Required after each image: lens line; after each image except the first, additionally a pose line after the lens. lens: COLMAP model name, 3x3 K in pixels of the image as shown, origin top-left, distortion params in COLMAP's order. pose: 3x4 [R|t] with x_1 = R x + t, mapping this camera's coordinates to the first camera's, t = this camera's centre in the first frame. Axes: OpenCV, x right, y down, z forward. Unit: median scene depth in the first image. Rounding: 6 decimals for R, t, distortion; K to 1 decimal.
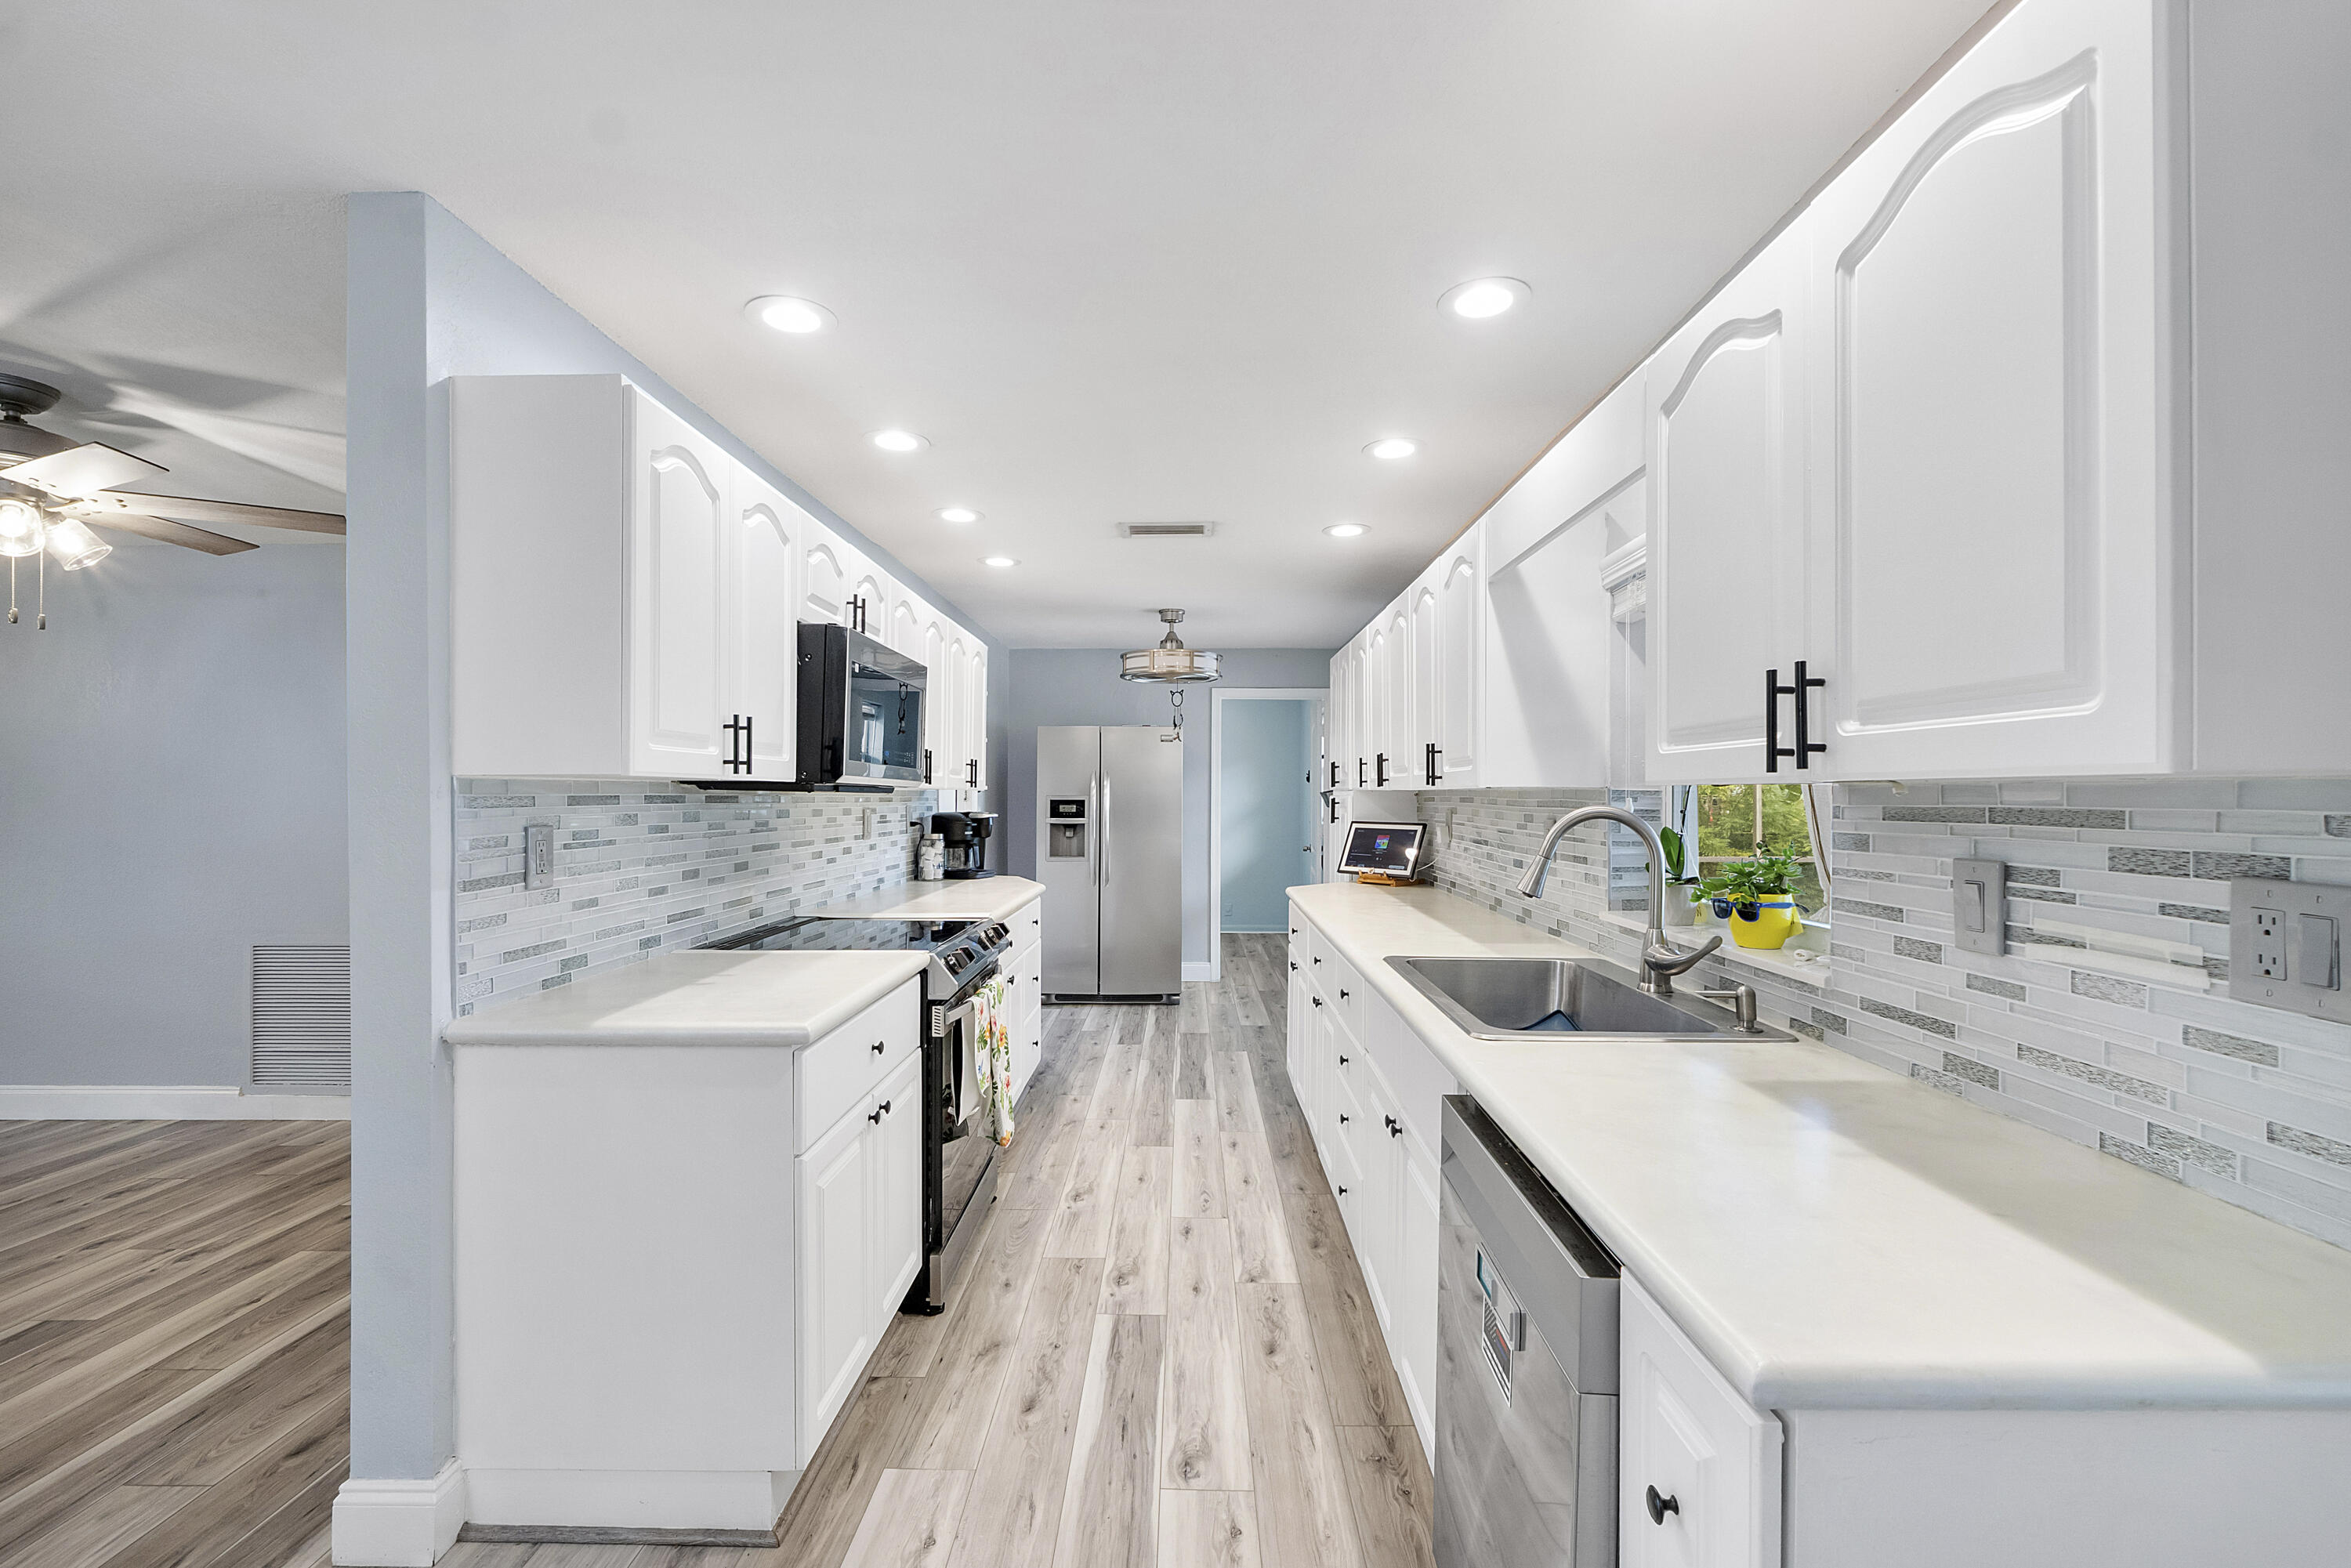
lens RADIAL K [[1001.4, 0, 1184.7], [0, 1001.4, 792.1], [0, 0, 1]] dist [-0.003861, -0.001597]
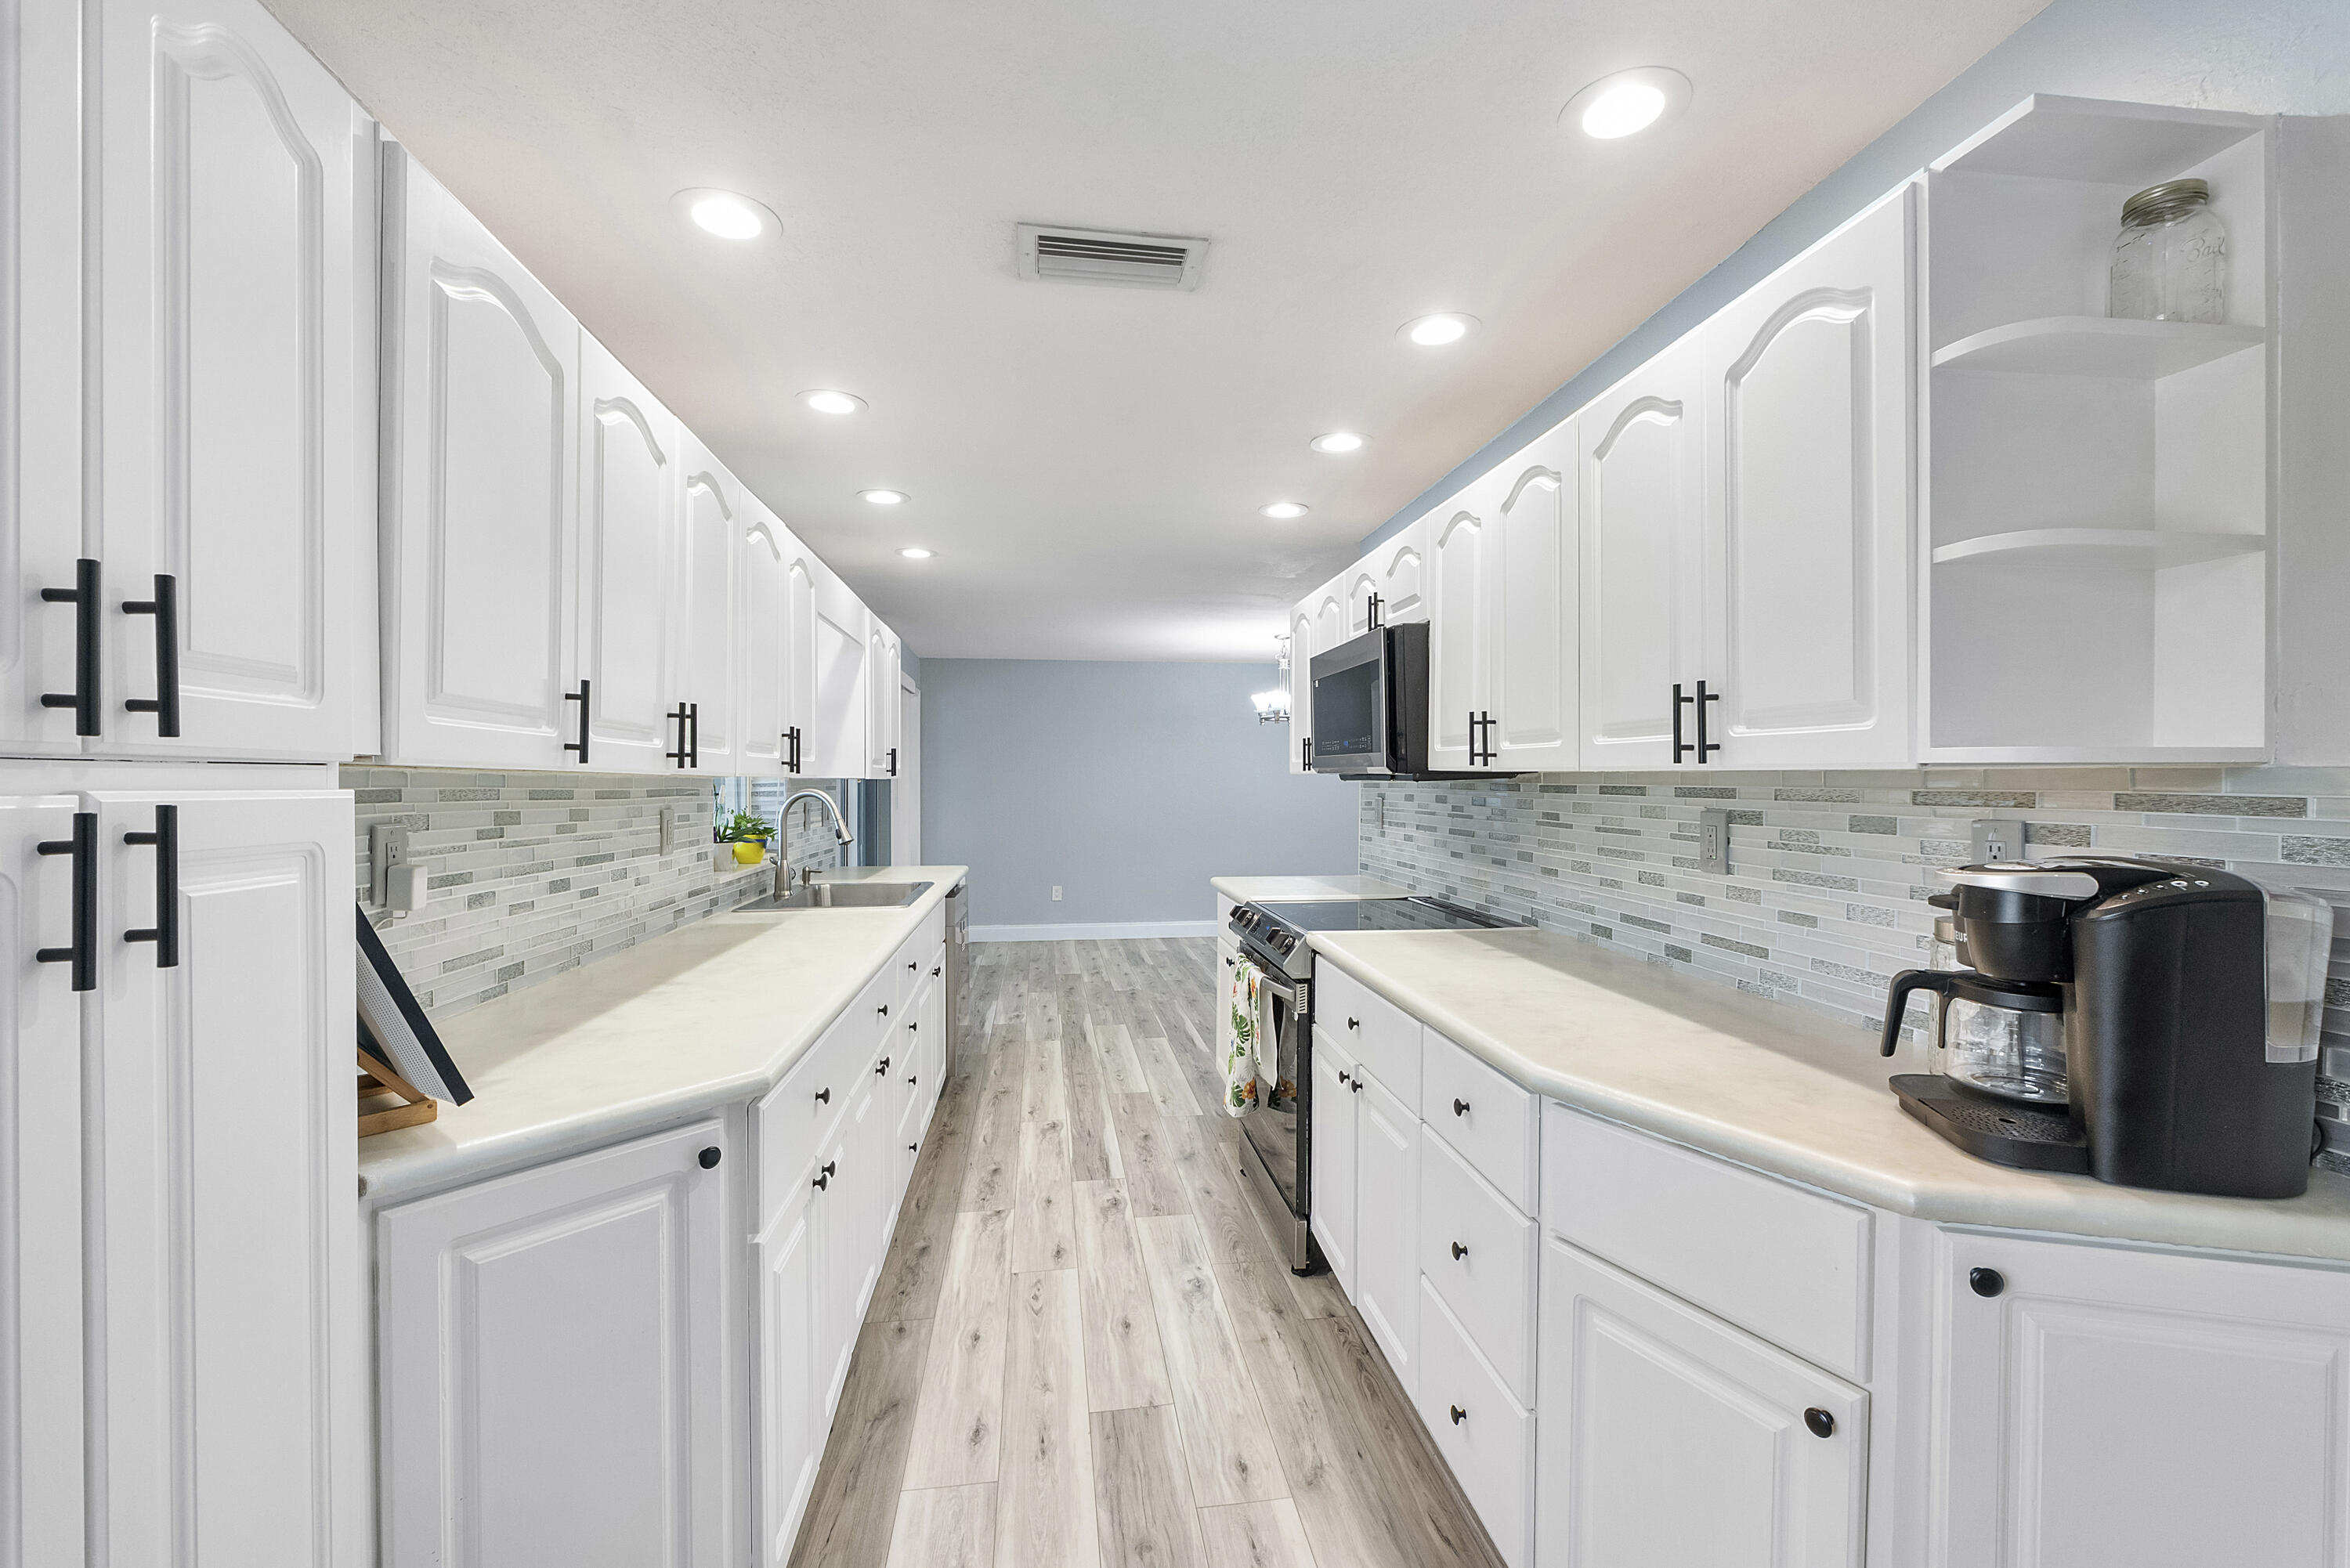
lens RADIAL K [[1001.0, 0, 1164.4], [0, 1001.0, 782.9], [0, 0, 1]] dist [-0.003861, -0.001597]
pose [[-0.992181, -0.000297, -0.124805, 0.022505], [-0.000567, 0.999998, 0.002129, 0.001326], [0.124804, 0.002183, -0.992179, 2.102063]]
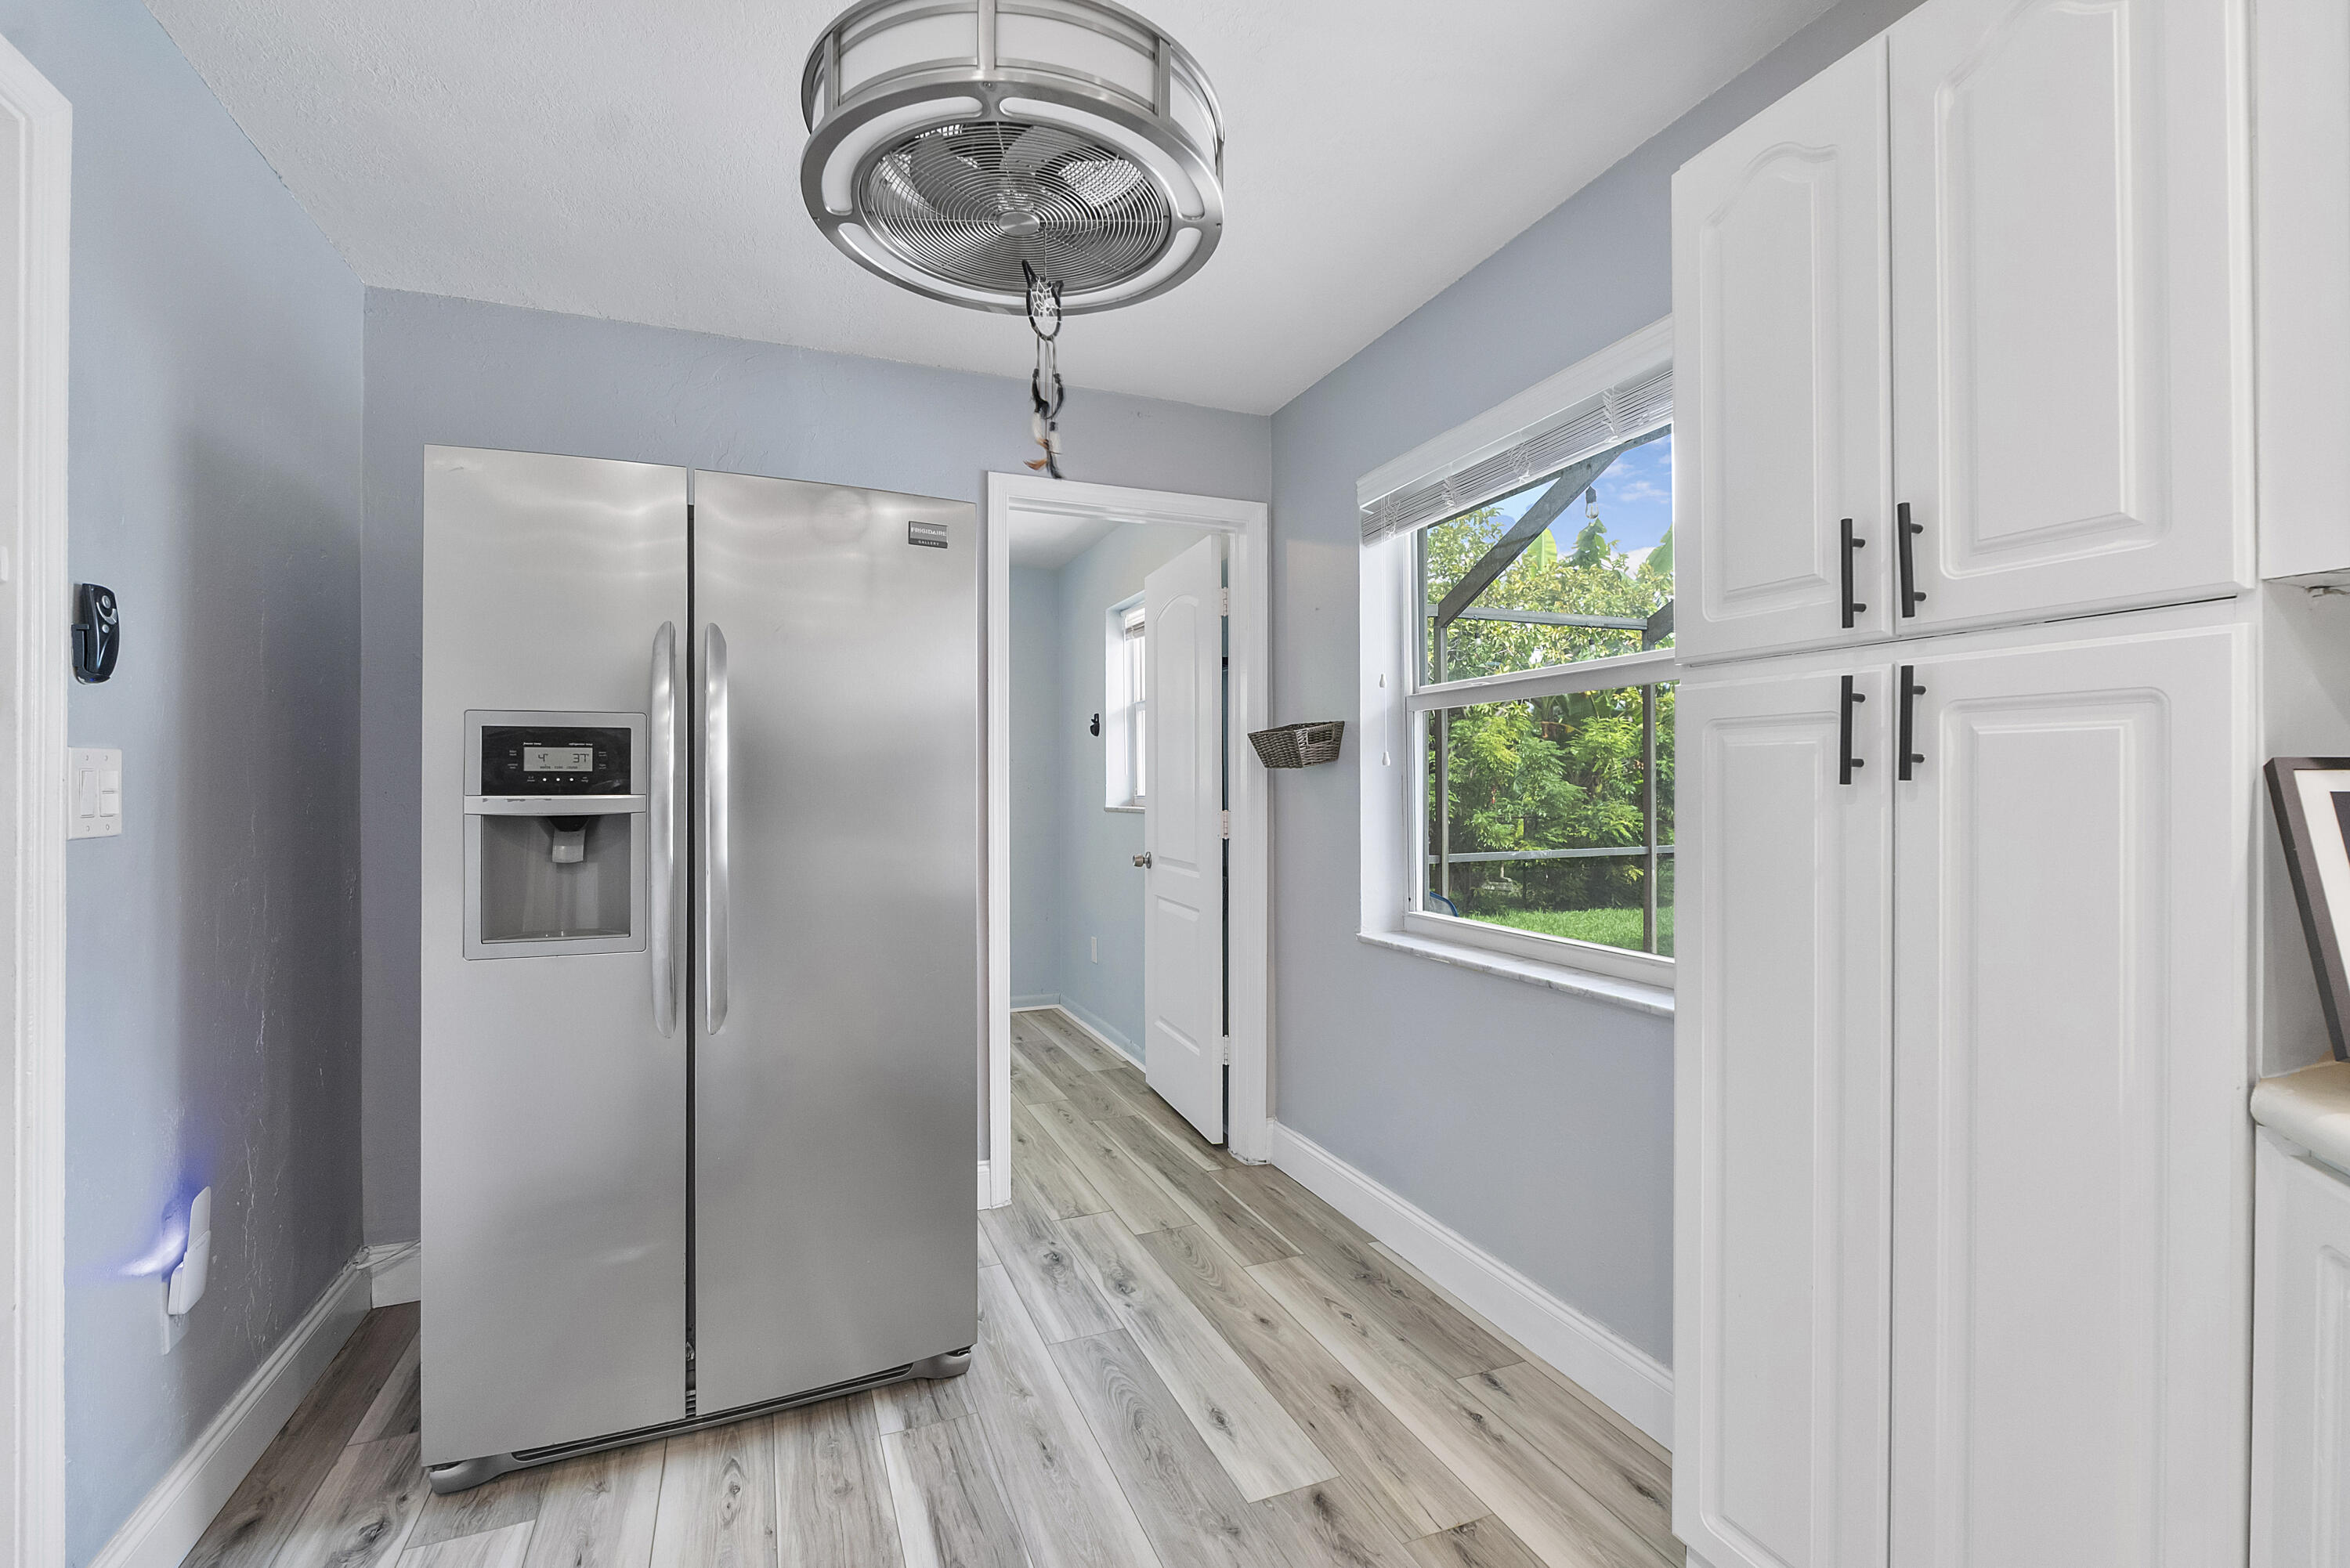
lens RADIAL K [[1001.0, 0, 1181.5], [0, 1001.0, 780.7], [0, 0, 1]] dist [-0.003861, -0.001597]
pose [[0.927879, -0.005818, 0.372837, -0.137044], [0.004902, 0.999982, 0.003405, 0.049054], [-0.372850, -0.001332, 0.927891, 1.534999]]
